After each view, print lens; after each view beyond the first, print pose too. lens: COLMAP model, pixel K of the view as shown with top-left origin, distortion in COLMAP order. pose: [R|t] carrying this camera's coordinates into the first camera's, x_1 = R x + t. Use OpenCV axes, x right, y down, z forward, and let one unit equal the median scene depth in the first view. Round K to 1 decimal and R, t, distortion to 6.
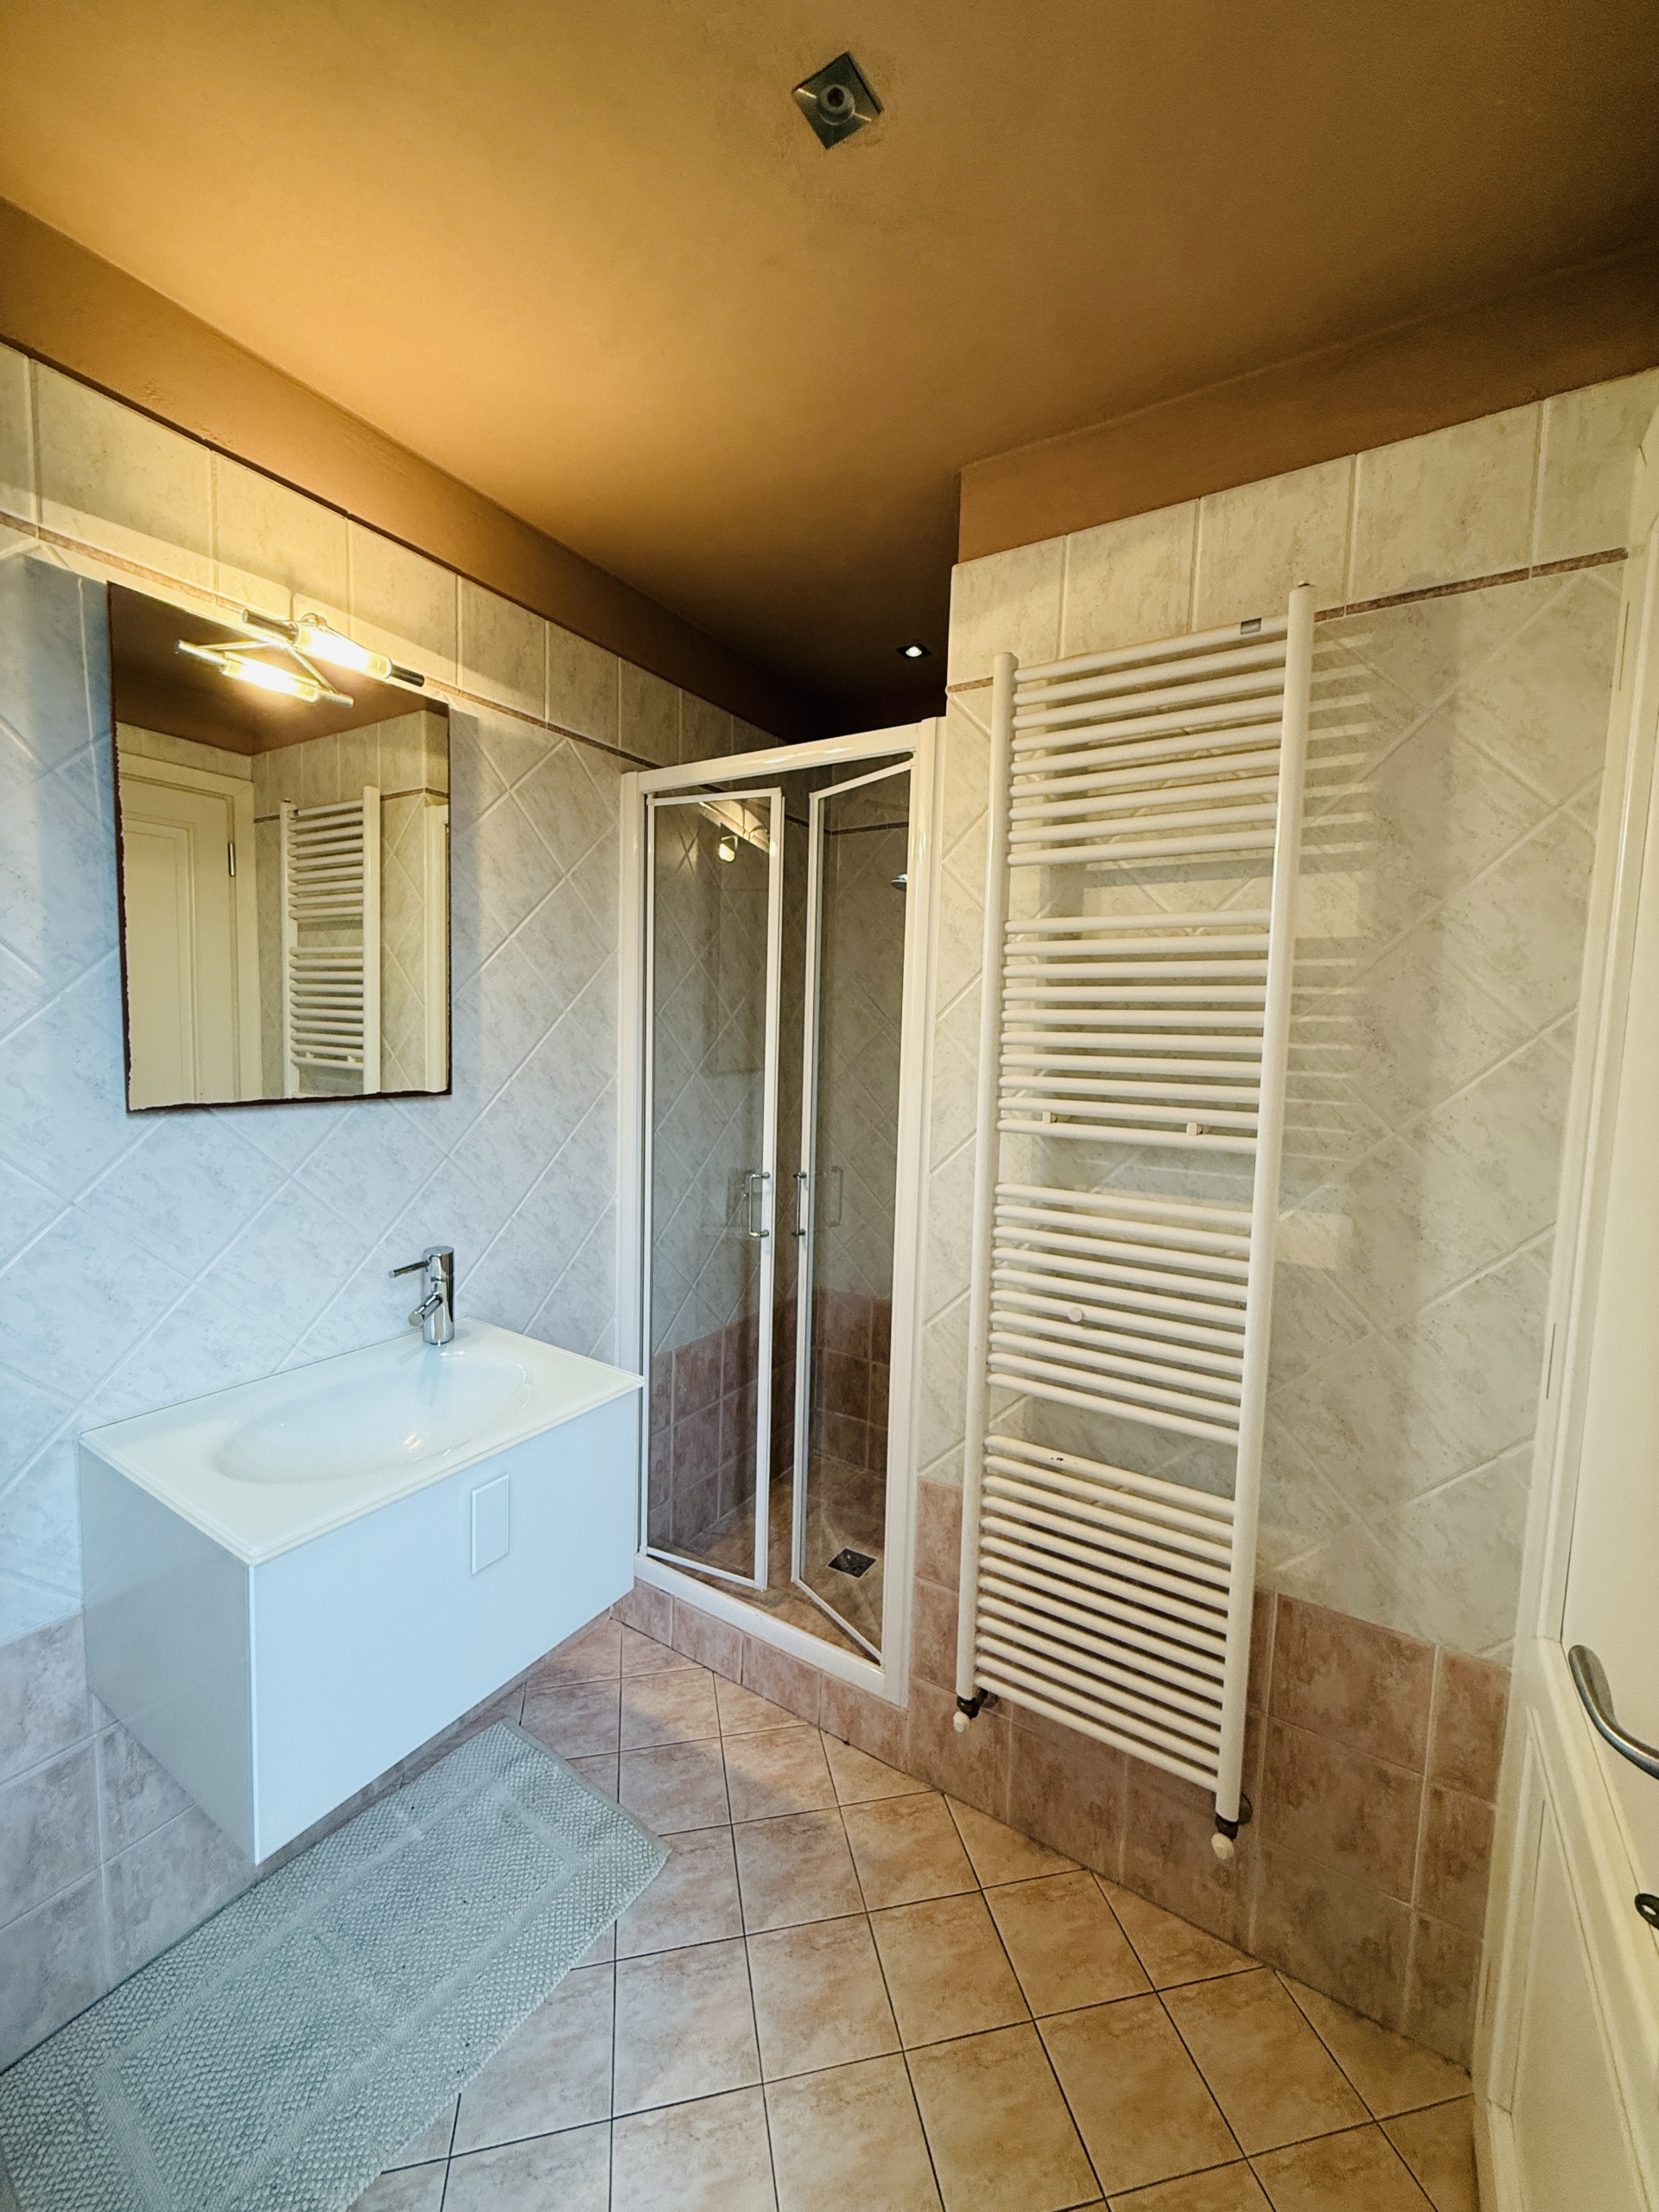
lens RADIAL K [[876.9, 0, 832.6], [0, 876.9, 1097.4], [0, 0, 1]] dist [-0.002030, 0.000473]
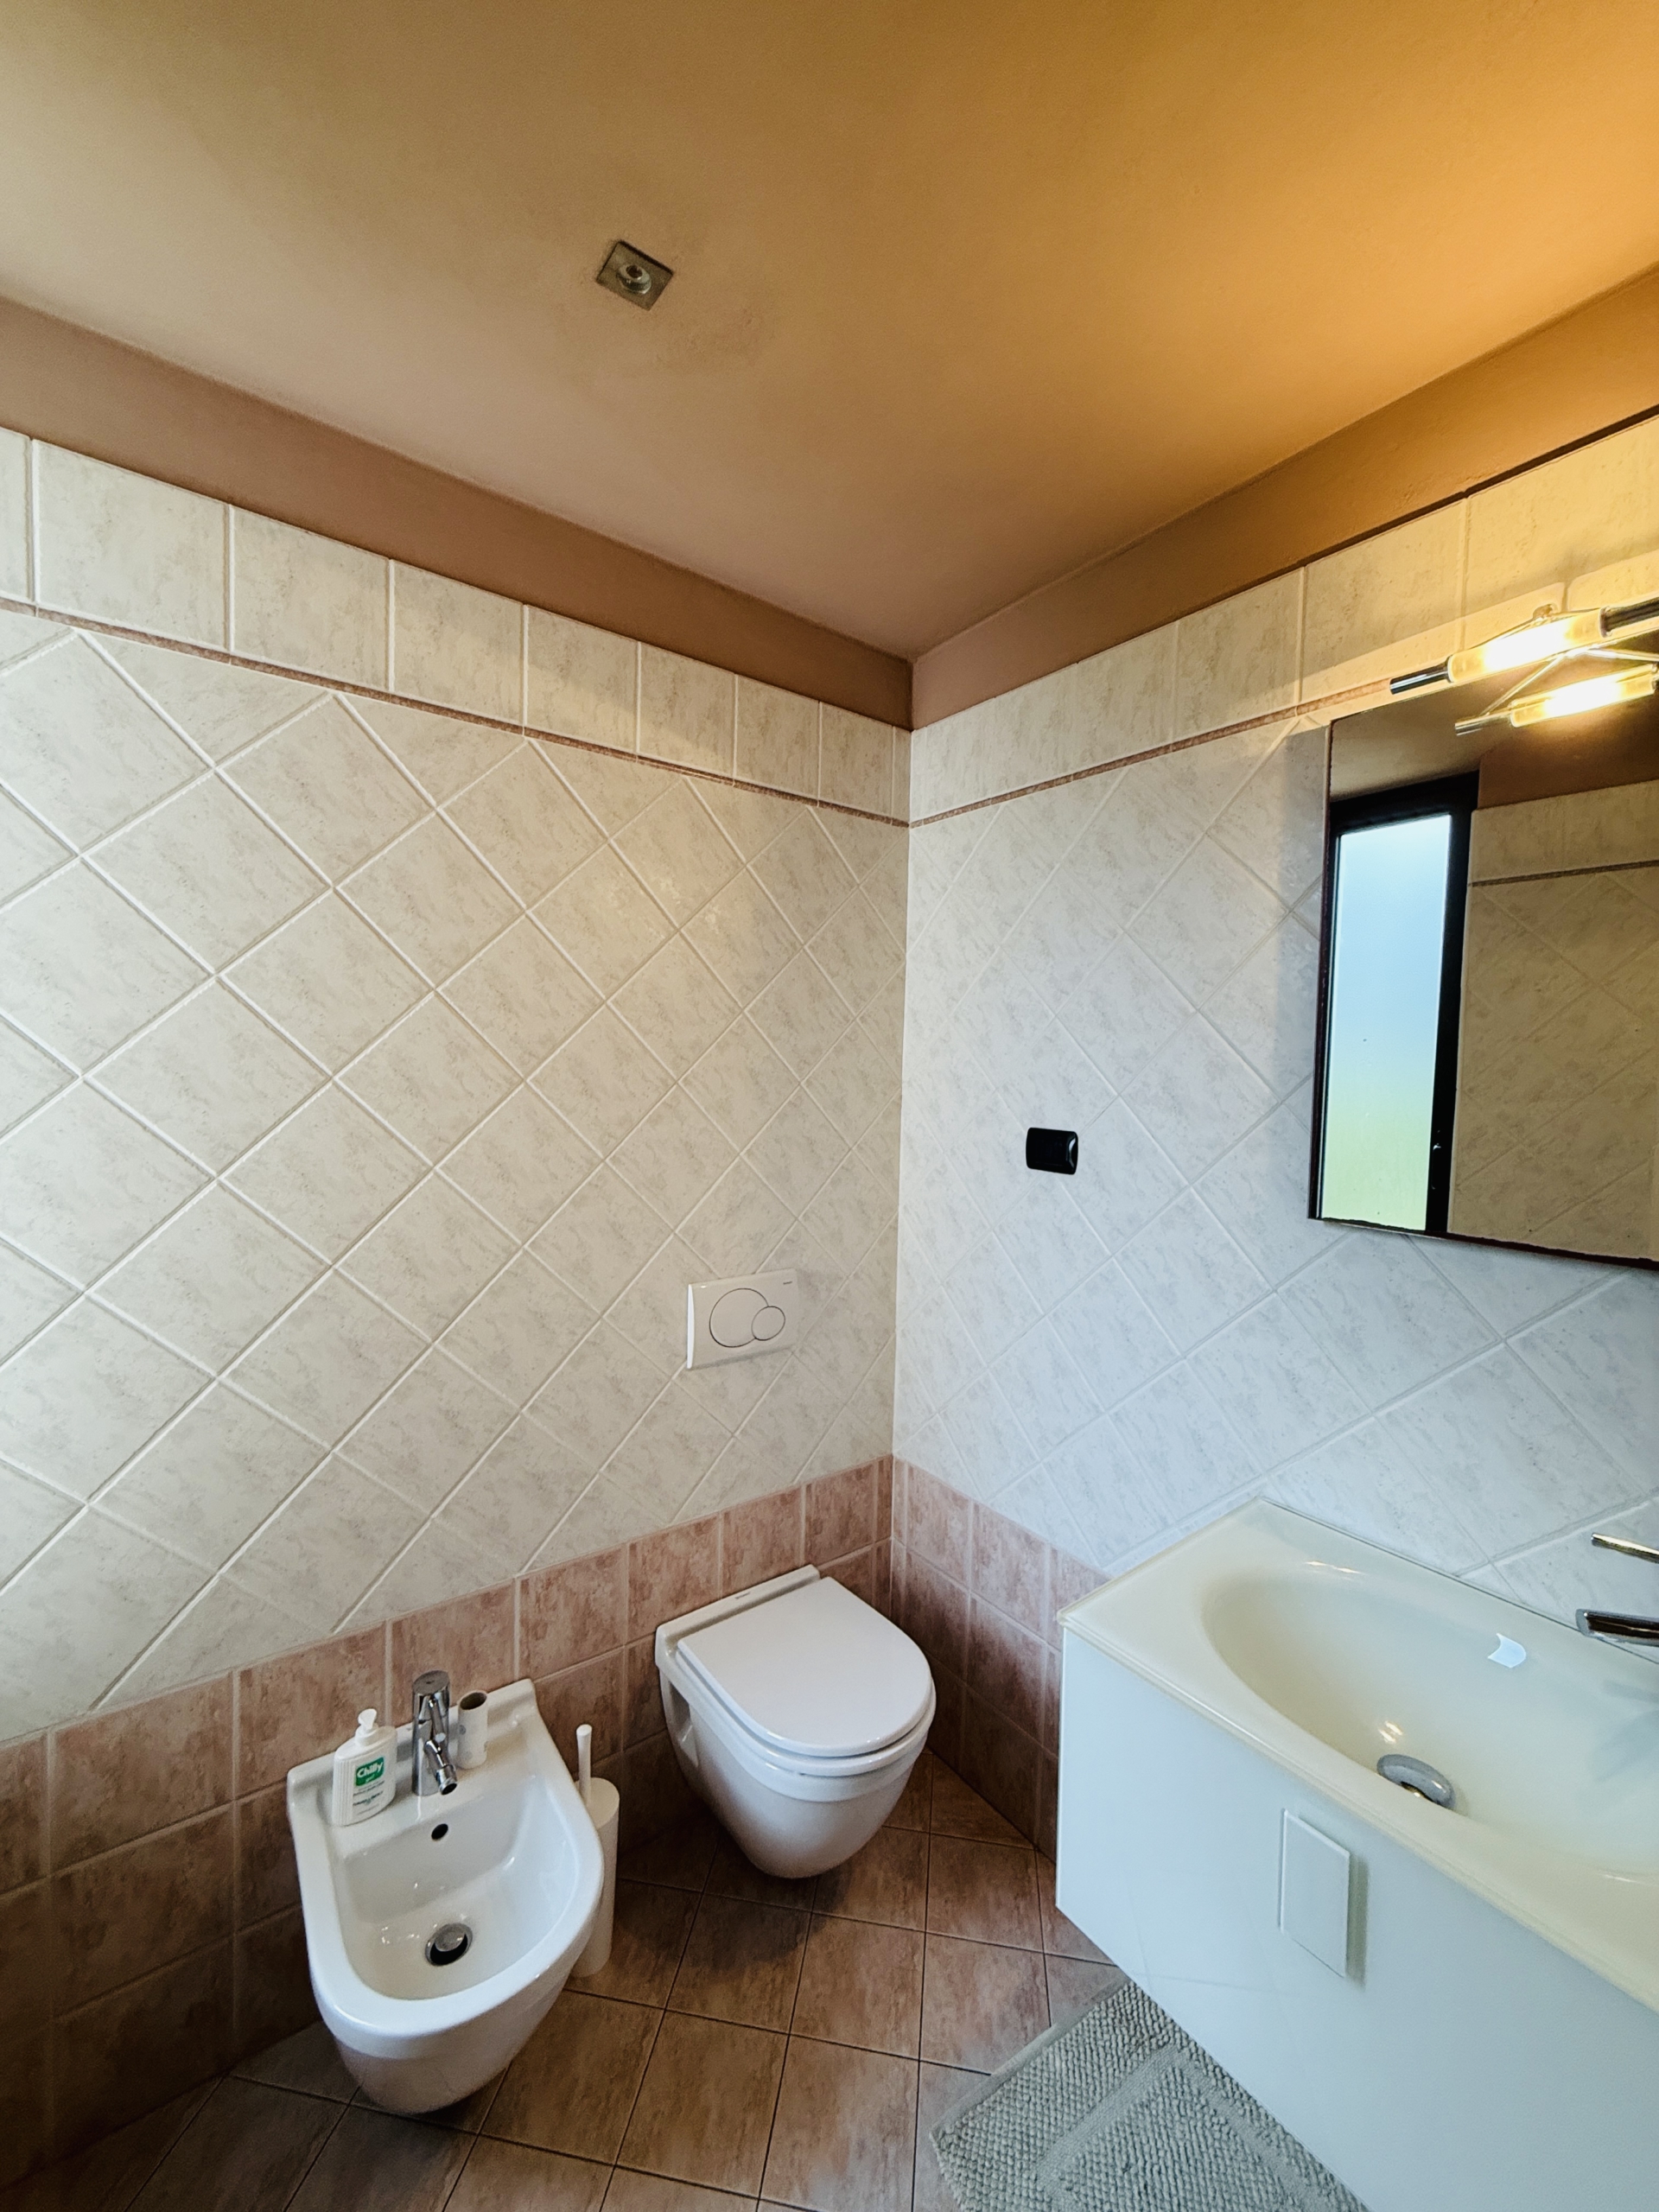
lens RADIAL K [[876.9, 0, 828.5], [0, 876.9, 1101.4], [0, 0, 1]] dist [-0.002030, 0.000473]
pose [[-0.366084, 0.002953, -0.930577, 0.306077], [-0.107174, 0.993207, 0.045313, -0.088342], [0.924390, 0.116322, -0.363281, 0.690972]]
